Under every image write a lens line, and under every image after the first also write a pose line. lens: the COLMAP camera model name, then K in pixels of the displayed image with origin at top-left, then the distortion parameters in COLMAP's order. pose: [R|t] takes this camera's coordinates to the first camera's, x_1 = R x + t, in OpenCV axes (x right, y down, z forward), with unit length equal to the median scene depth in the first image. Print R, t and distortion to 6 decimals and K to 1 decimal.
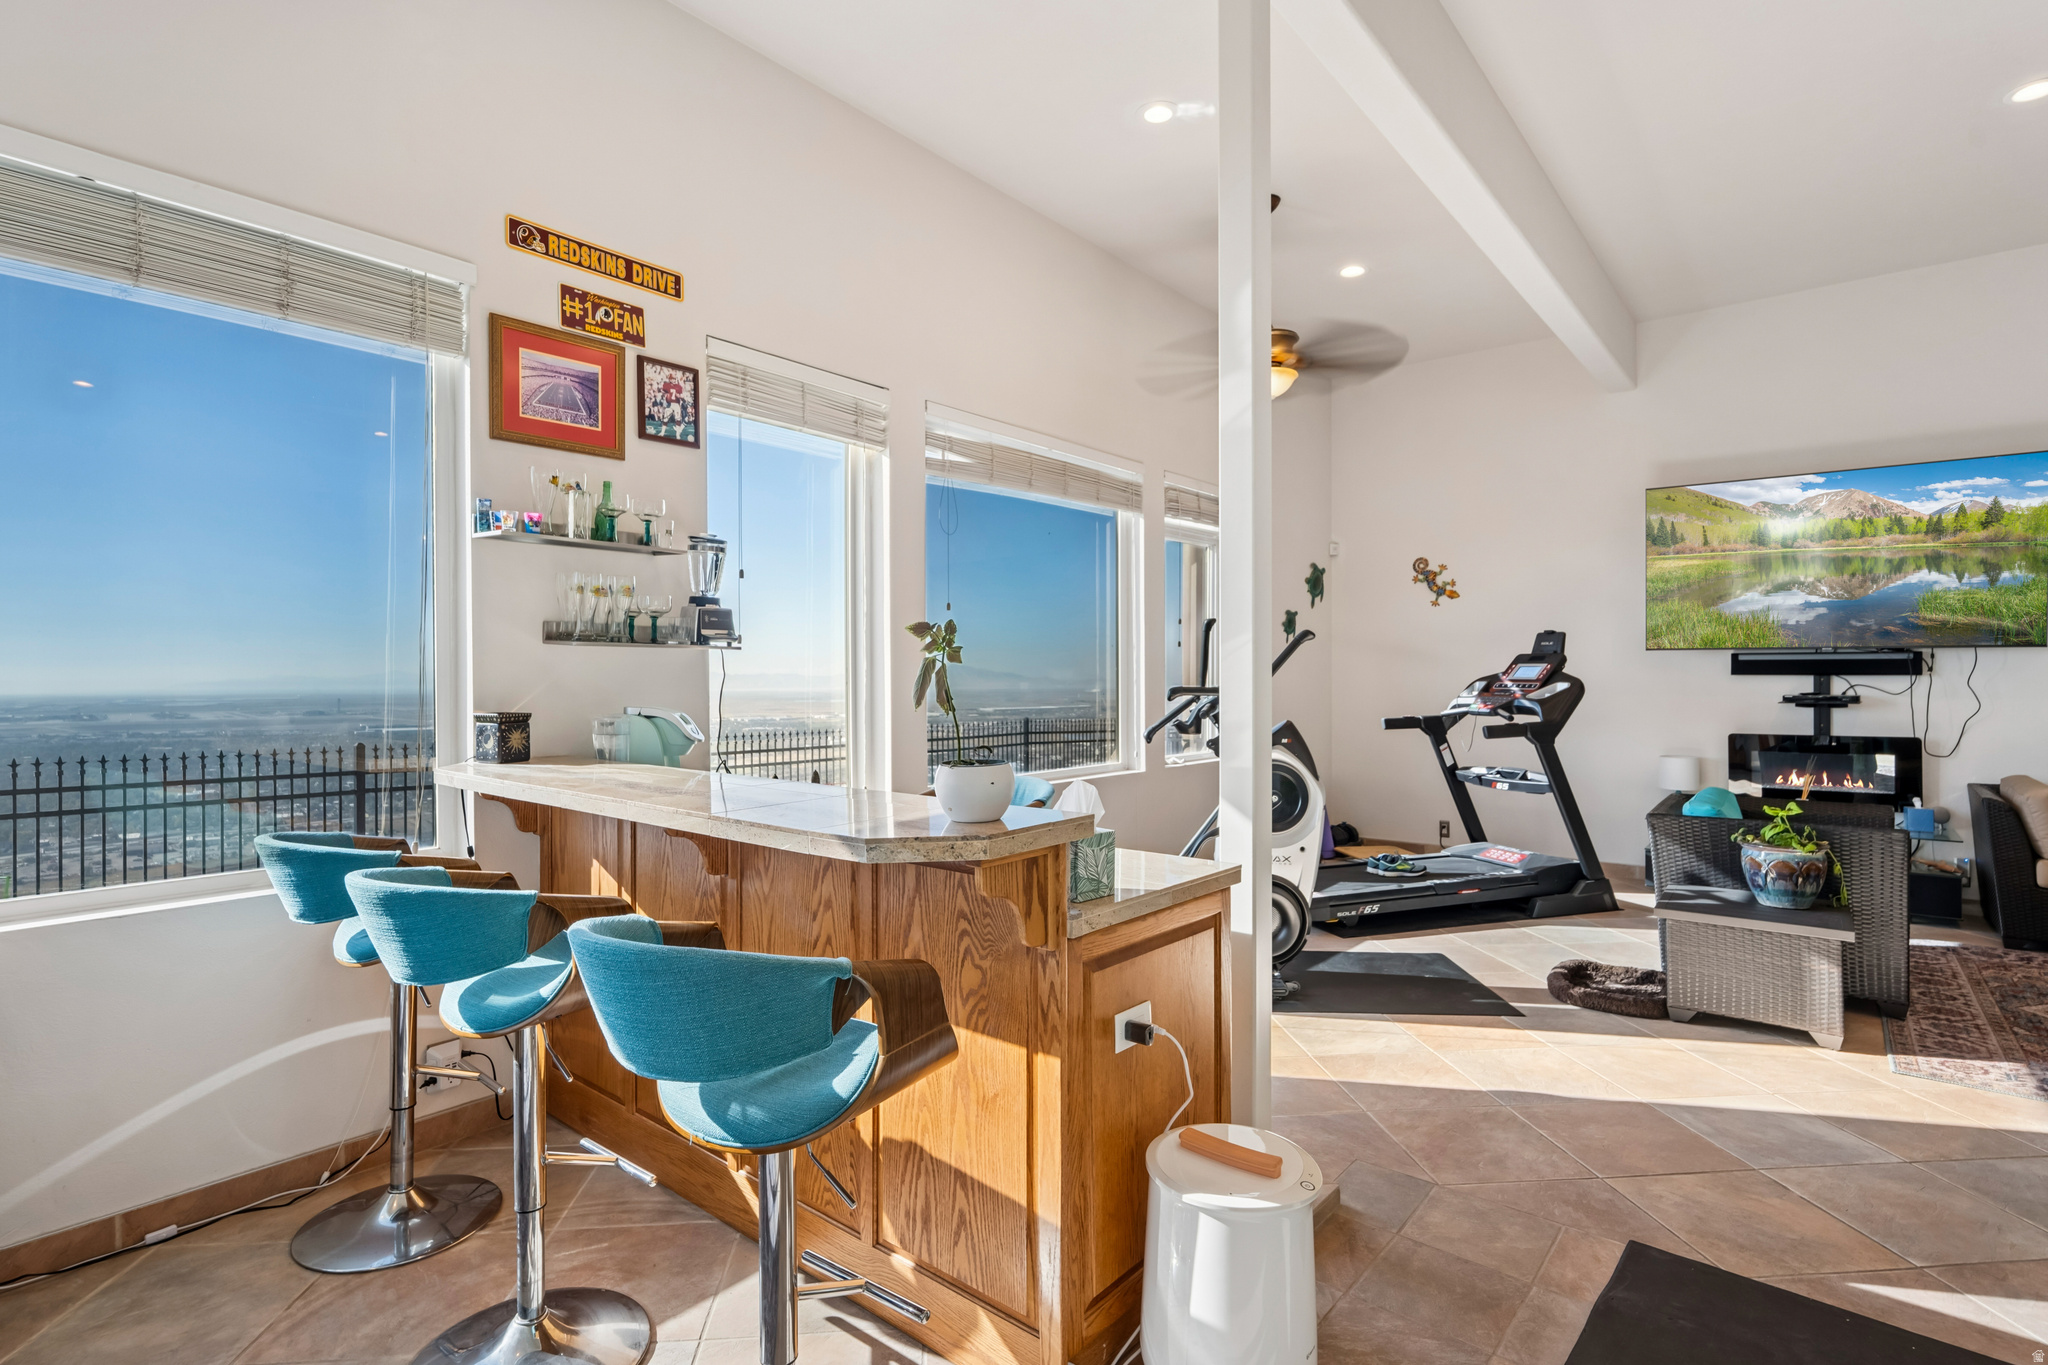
lens RADIAL K [[1003.3, 0, 1016.4], [0, 1003.3, 679.9], [0, 0, 1]] dist [-0.017173, 0.002413]
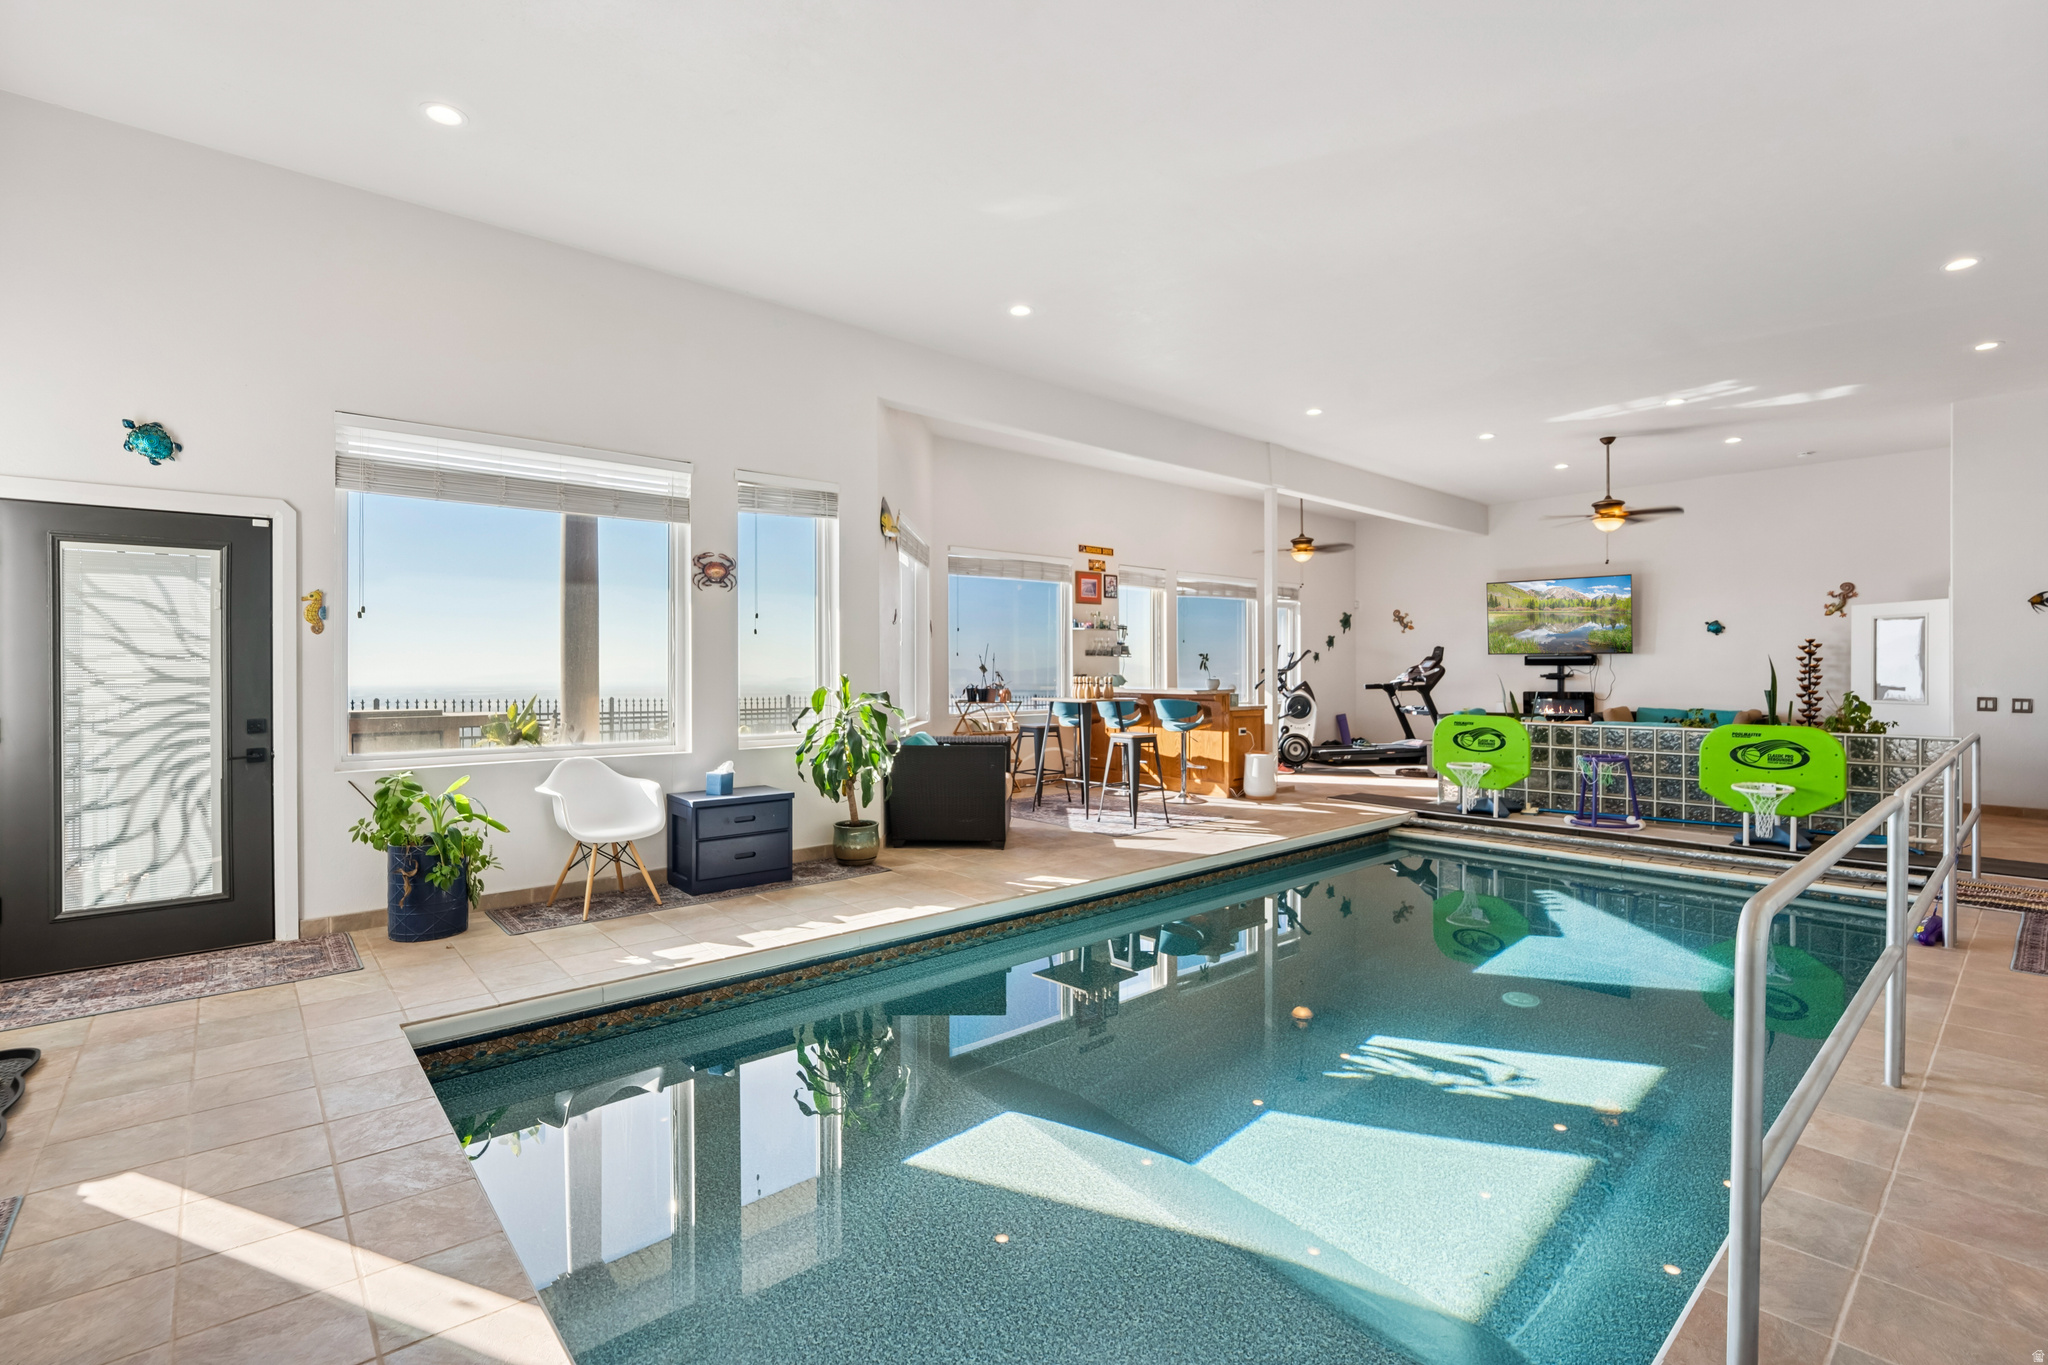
lens RADIAL K [[908.7, 0, 1010.7], [0, 908.7, 654.2], [0, 0, 1]] dist [-0.015215, 0.000127]
pose [[0.985485, -0.000746, -0.169761, -0.097364], [-0.002923, 0.999768, -0.021358, 0.018456], [0.169737, 0.021544, 0.985254, -1.397504]]
